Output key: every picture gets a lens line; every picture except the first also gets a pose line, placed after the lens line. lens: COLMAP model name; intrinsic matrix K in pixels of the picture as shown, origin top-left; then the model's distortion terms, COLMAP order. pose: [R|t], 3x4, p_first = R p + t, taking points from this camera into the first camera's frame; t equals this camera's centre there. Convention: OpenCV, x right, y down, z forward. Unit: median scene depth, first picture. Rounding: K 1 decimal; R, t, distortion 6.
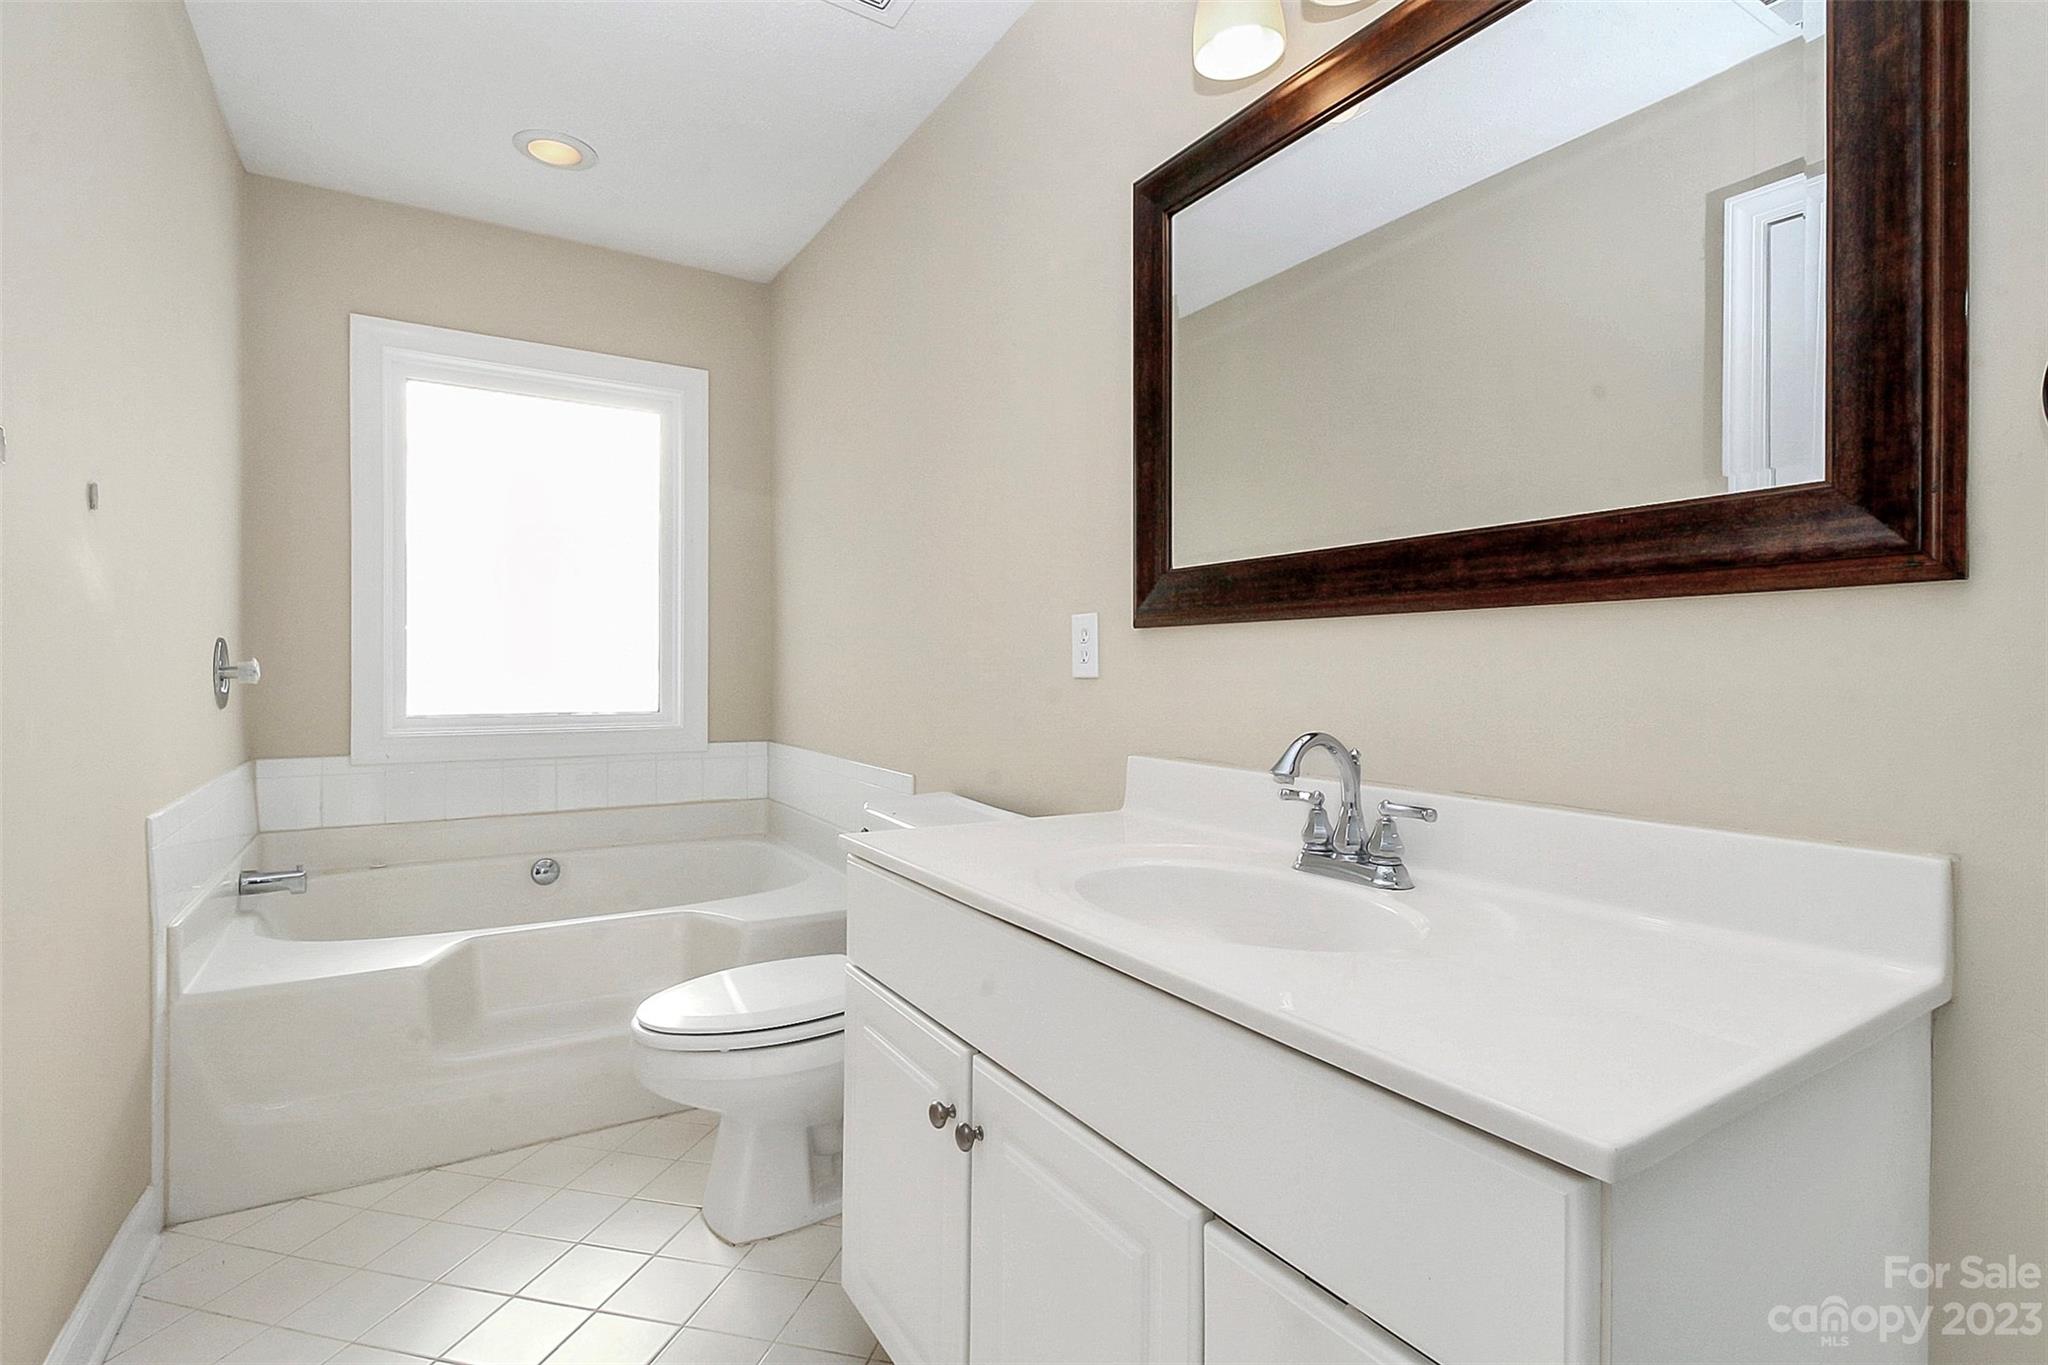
lens RADIAL K [[975.0, 0, 1018.5], [0, 975.0, 658.3], [0, 0, 1]] dist [0.027728, -0.027583]
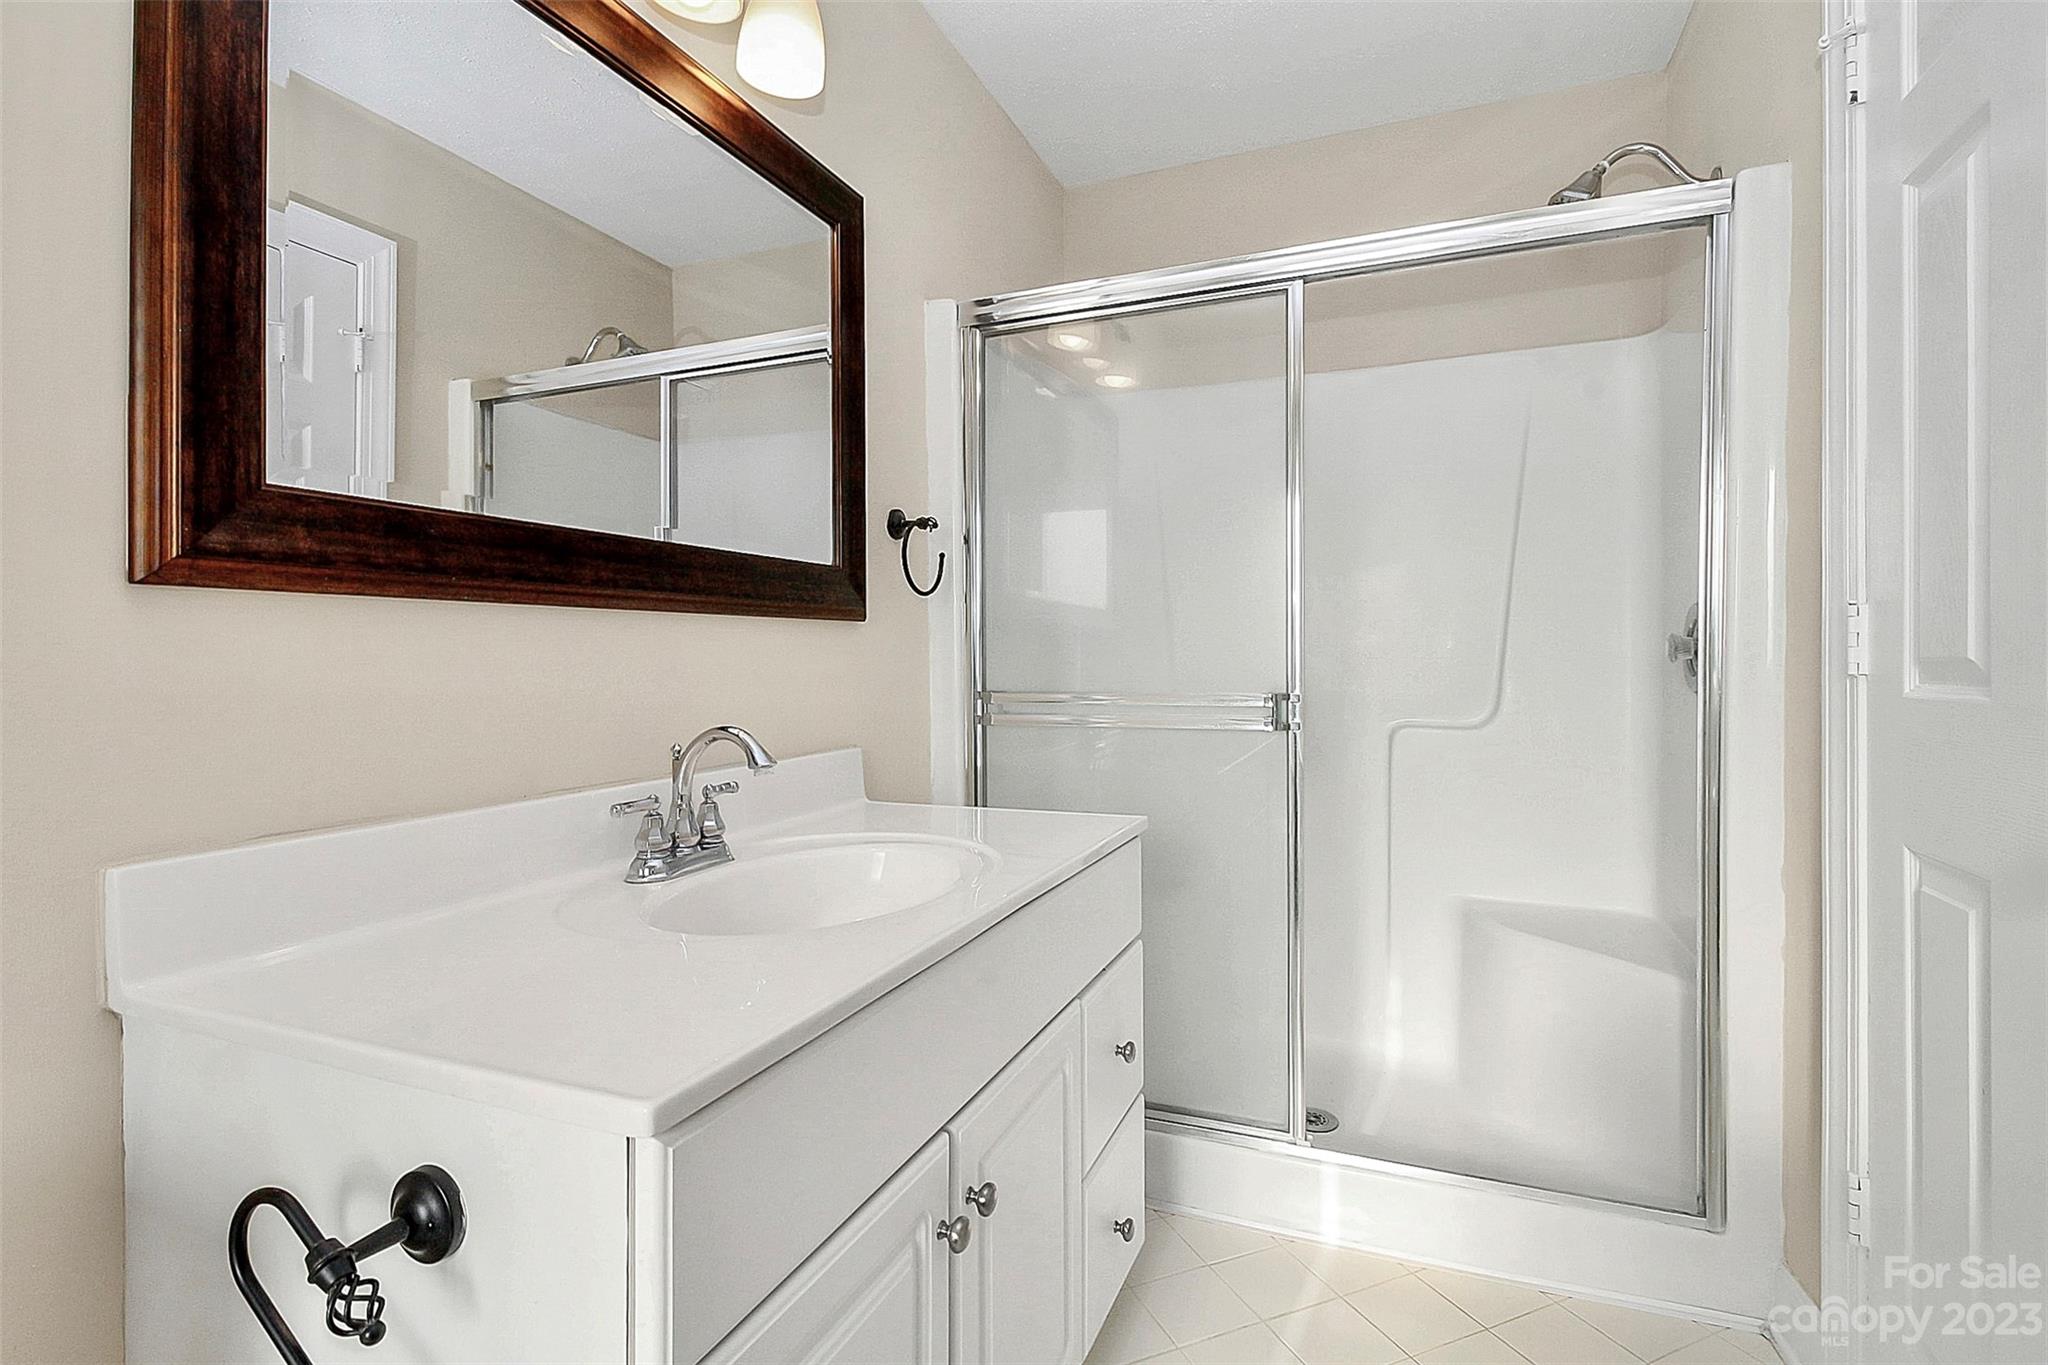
lens RADIAL K [[975.0, 0, 1018.5], [0, 975.0, 658.3], [0, 0, 1]] dist [0.027728, -0.027583]
pose [[-0.592125, 0.000133, 0.805846, -0.647095], [-0.002377, 0.999995, -0.001911, 0.005223], [-0.805842, -0.003047, -0.592122, 1.242495]]
